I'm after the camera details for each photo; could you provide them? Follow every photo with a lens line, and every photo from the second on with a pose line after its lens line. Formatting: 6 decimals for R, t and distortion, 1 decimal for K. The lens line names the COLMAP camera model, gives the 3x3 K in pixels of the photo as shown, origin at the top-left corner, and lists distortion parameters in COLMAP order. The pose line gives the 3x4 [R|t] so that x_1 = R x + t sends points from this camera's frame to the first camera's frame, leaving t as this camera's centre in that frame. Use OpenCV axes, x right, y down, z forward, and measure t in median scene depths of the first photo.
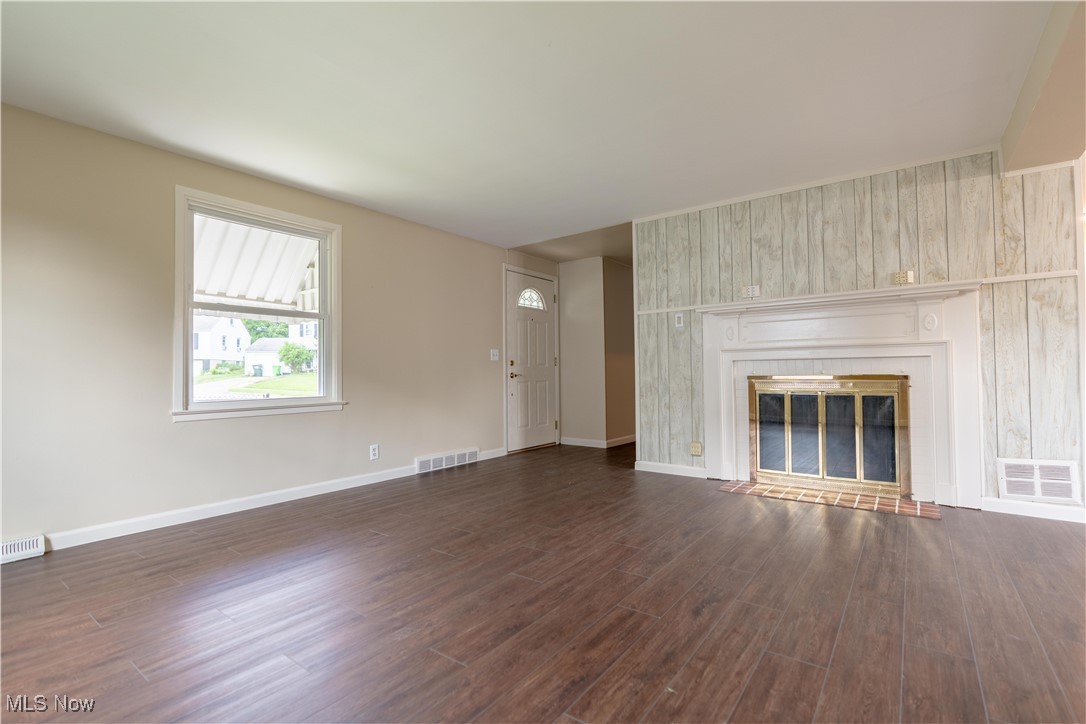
lens RADIAL K [[503.2, 0, 543.0], [0, 503.2, 362.0], [0, 0, 1]] dist [-0.000654, 0.000250]
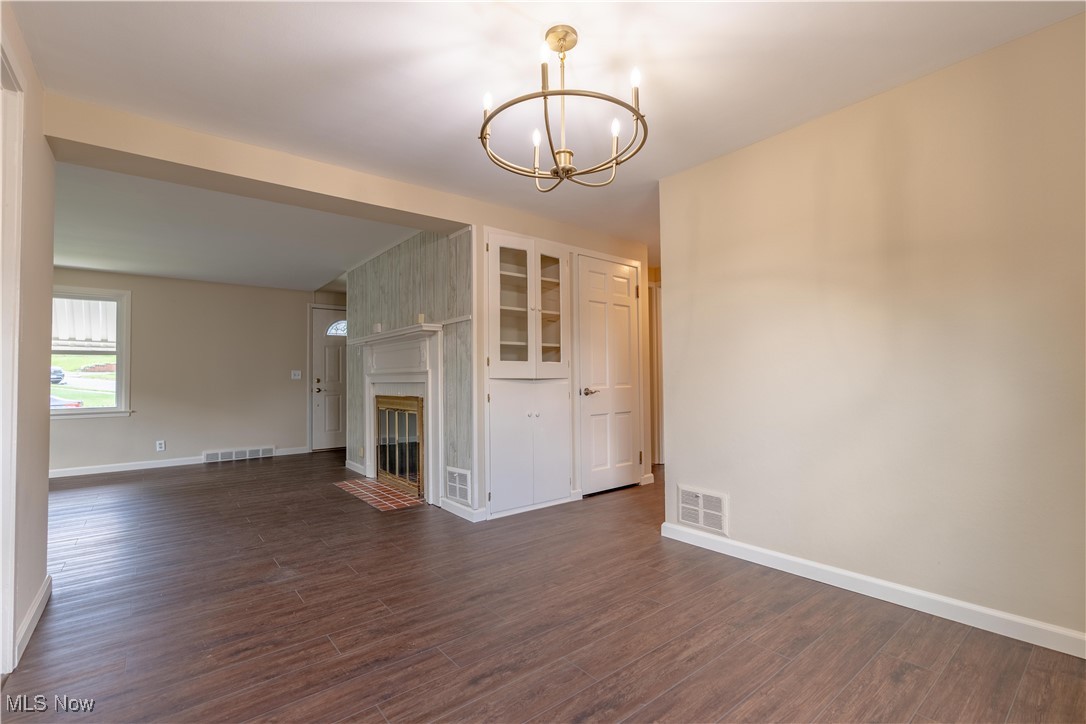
lens RADIAL K [[489.4, 0, 547.6], [0, 489.4, 364.8], [0, 0, 1]] dist [-0.005727, 0.000886]
pose [[0.969501, -0.007742, -0.244964, 1.130118], [0.006836, 0.999966, -0.004549, -0.040189], [0.244991, 0.002736, 0.969521, -0.083256]]
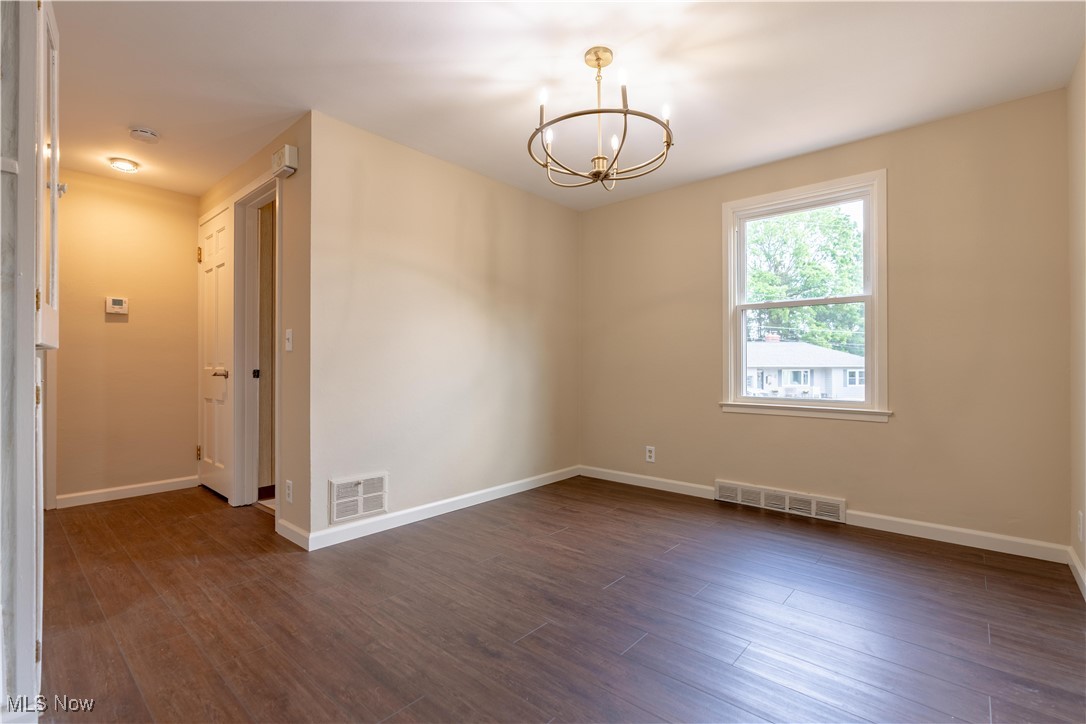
lens RADIAL K [[489.4, 0, 547.6], [0, 489.4, 364.8], [0, 0, 1]] dist [-0.005727, 0.000886]
pose [[0.080919, 0.011256, 0.996657, 0.503854], [-0.023026, 0.999690, -0.009420, -0.010811], [-0.996455, -0.022187, 0.081153, 0.371308]]
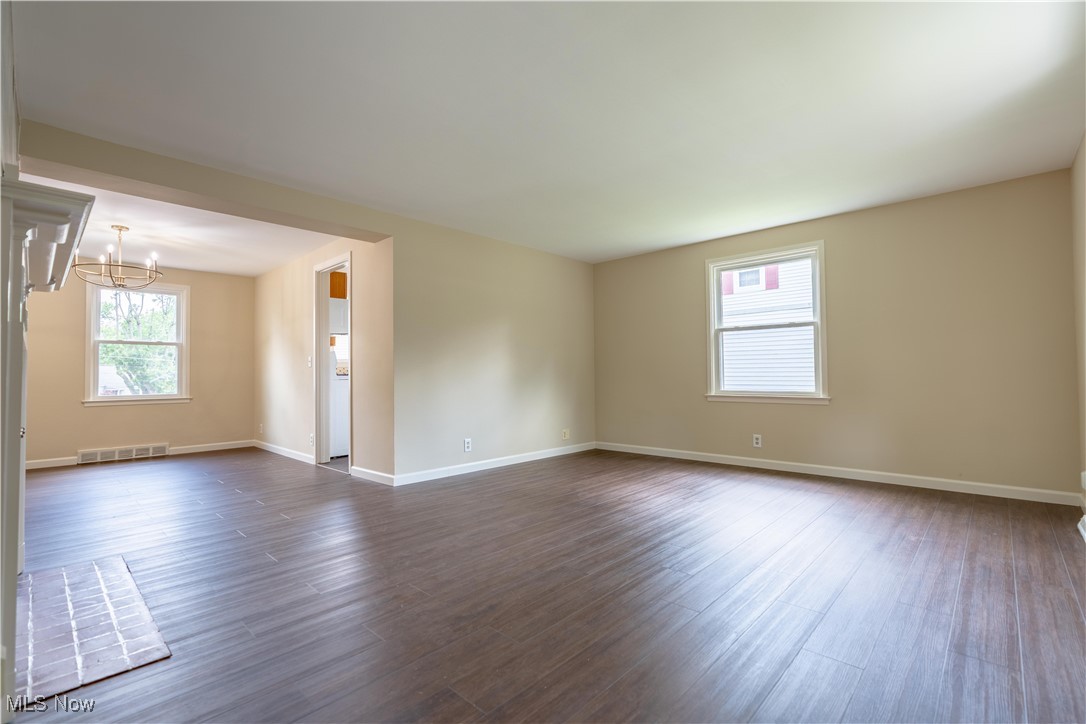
lens RADIAL K [[478.5, 0, 540.0], [0, 478.5, 365.5], [0, 0, 1]] dist [0.000588, 0.000312]
pose [[-0.992827, 0.017622, 0.118253, -0.029955], [0.012000, 0.998771, -0.048085, 0.023639], [-0.118955, -0.046321, -0.991819, 1.315815]]
